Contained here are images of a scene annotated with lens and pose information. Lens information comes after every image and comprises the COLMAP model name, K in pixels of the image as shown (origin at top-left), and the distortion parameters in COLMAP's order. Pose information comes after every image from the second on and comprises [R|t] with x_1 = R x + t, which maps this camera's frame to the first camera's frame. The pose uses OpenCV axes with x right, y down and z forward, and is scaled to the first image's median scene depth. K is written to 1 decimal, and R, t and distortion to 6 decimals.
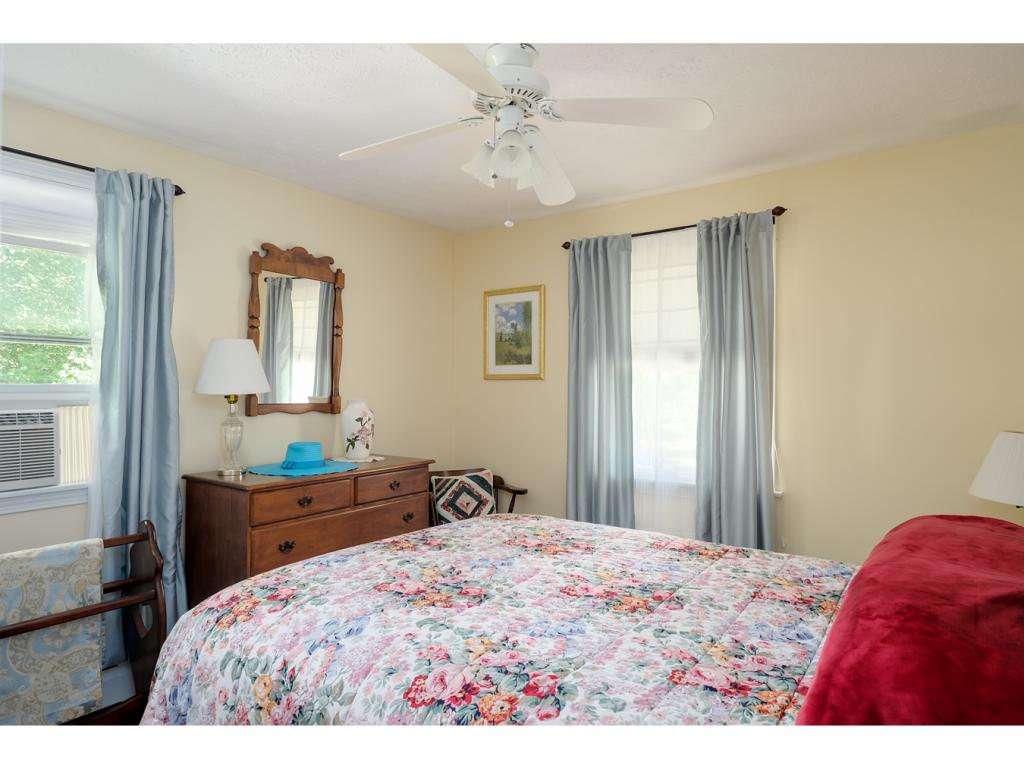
lens RADIAL K [[587.0, 0, 512.0], [0, 587.0, 384.0], [0, 0, 1]] dist [0.003514, 0.000587]
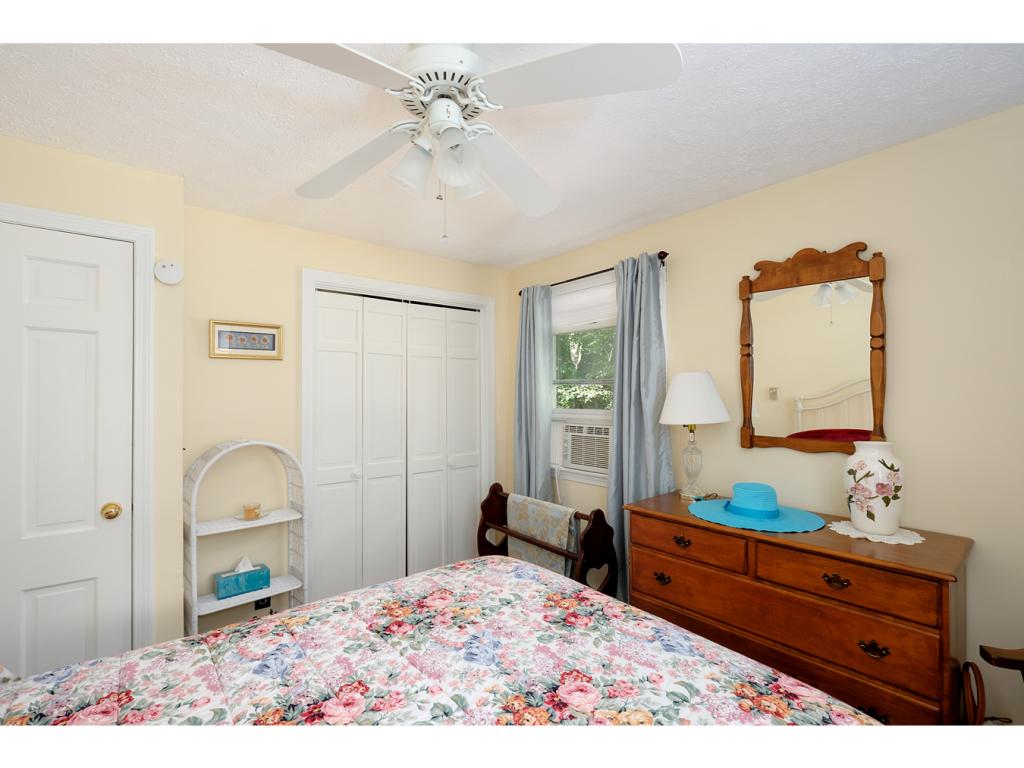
lens RADIAL K [[481.4, 0, 512.0], [0, 481.4, 384.0], [0, 0, 1]] dist [-0.003122, -0.000798]
pose [[-0.257266, -0.017818, -0.966176, 0.575741], [0.005061, 0.999791, -0.019786, -0.049018], [0.966327, -0.009980, -0.257122, 1.142240]]
